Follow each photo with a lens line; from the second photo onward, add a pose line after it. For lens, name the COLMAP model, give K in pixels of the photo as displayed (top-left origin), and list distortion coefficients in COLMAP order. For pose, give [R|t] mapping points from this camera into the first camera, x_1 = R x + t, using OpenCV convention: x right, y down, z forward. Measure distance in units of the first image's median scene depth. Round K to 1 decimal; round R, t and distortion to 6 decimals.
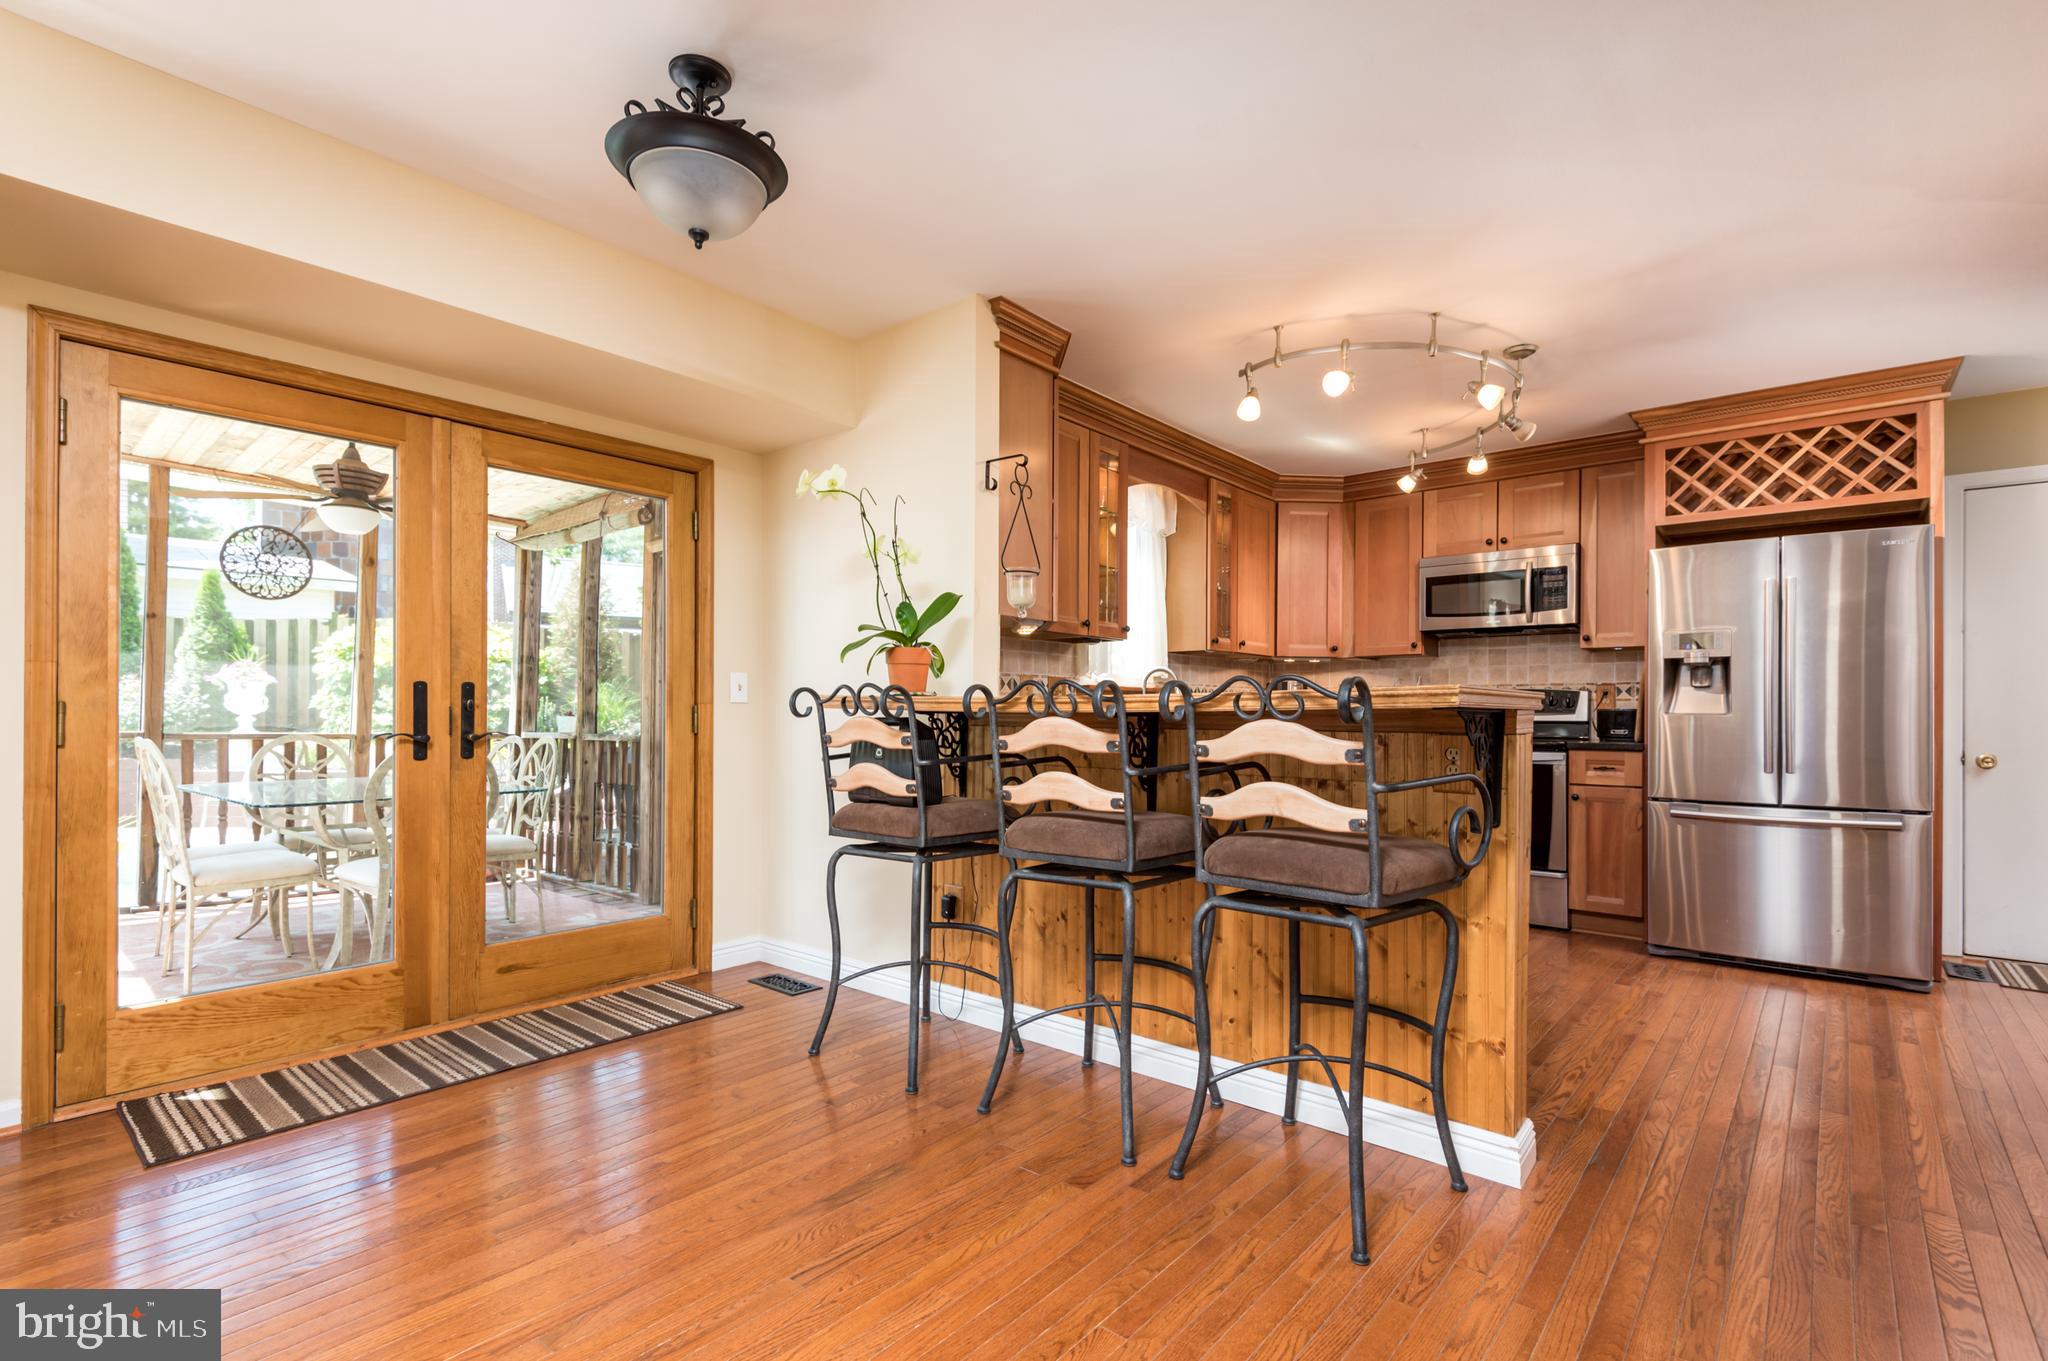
lens RADIAL K [[959.0, 0, 1032.8], [0, 959.0, 707.1], [0, 0, 1]] dist [-0.001111, -0.001939]
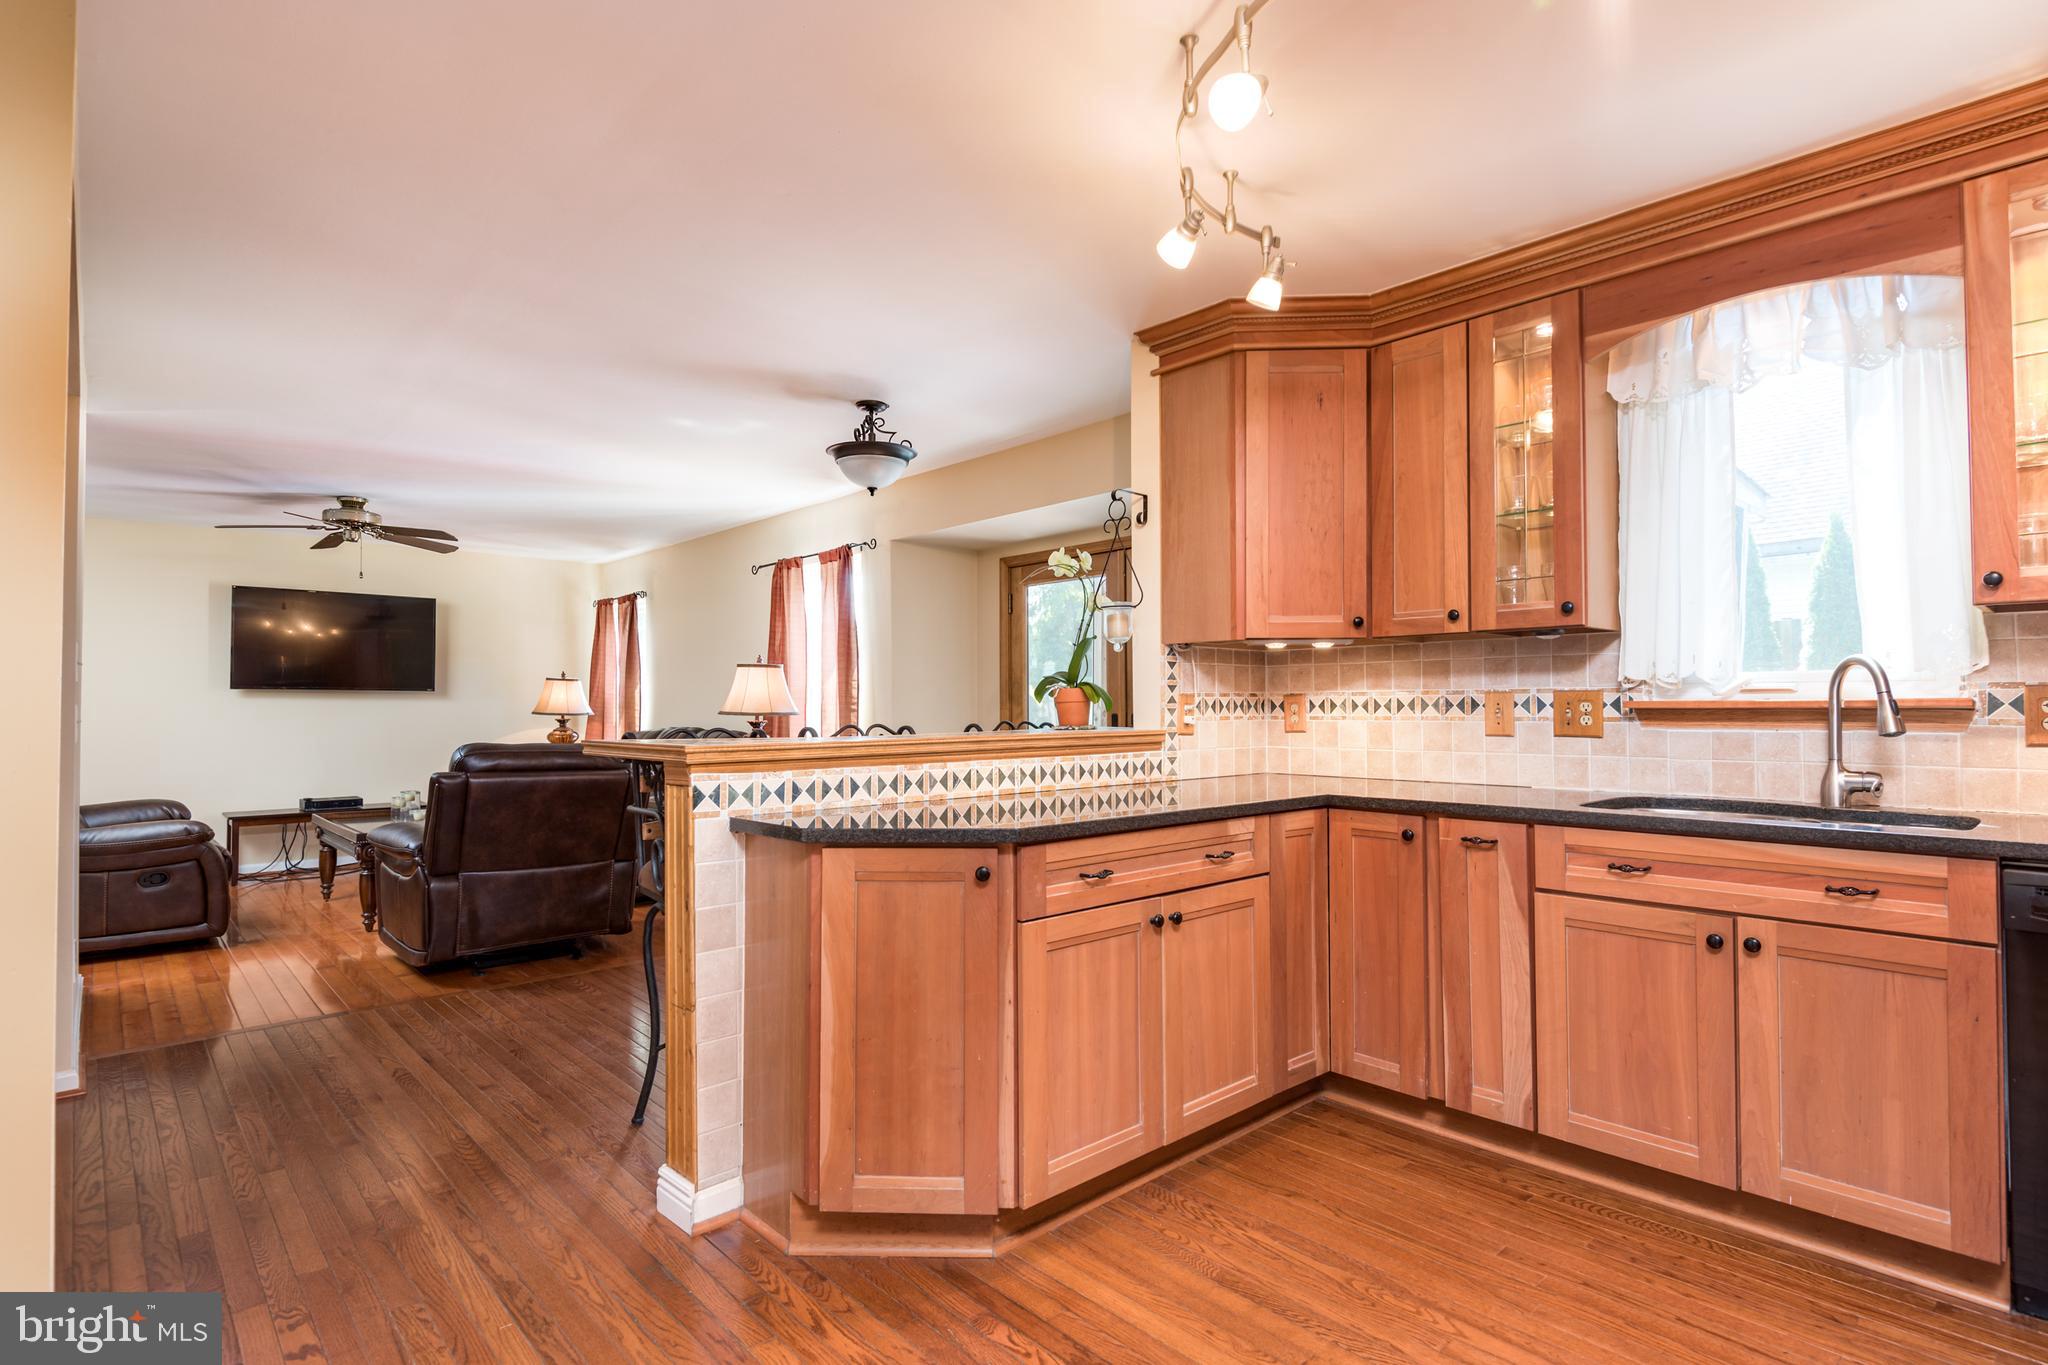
lens RADIAL K [[1015.9, 0, 1004.6], [0, 1015.9, 684.9], [0, 0, 1]] dist [0.009152, -0.002345]
pose [[-0.150599, -0.023032, -0.988327, 0.787825], [0.012684, 0.999601, -0.025227, -0.024320], [0.988514, -0.016335, -0.150247, 0.773850]]
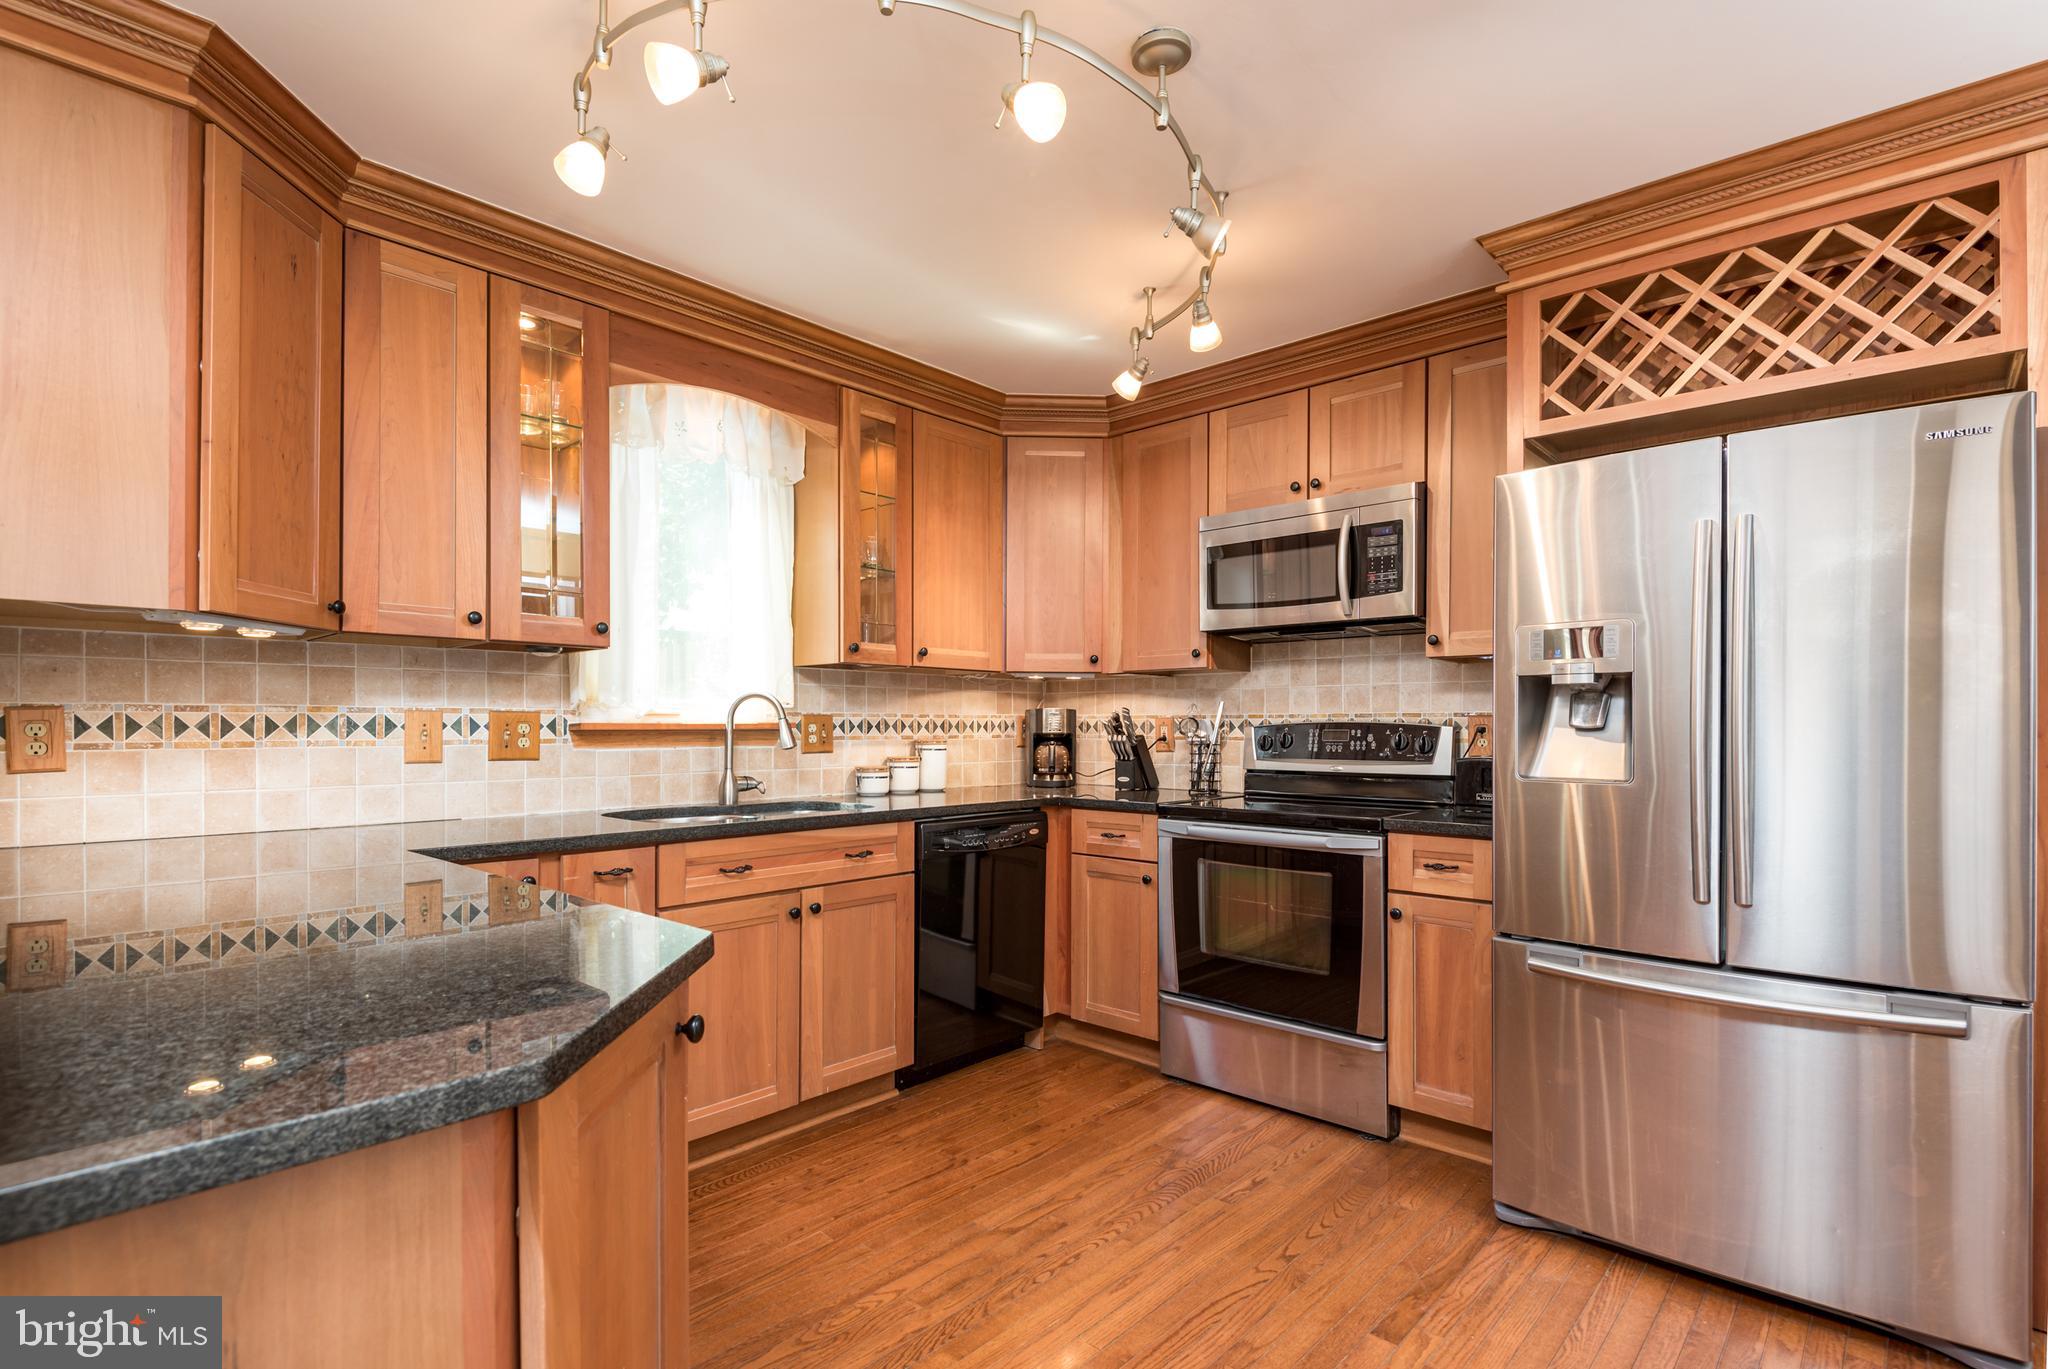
lens RADIAL K [[983.8, 0, 1047.7], [0, 983.8, 722.6], [0, 0, 1]] dist [0.000248, -0.005432]
pose [[0.999511, -0.003864, -0.031041, 0.398025], [0.004005, 0.999982, 0.004467, -0.027126], [0.031023, -0.004589, 0.999508, 0.425306]]
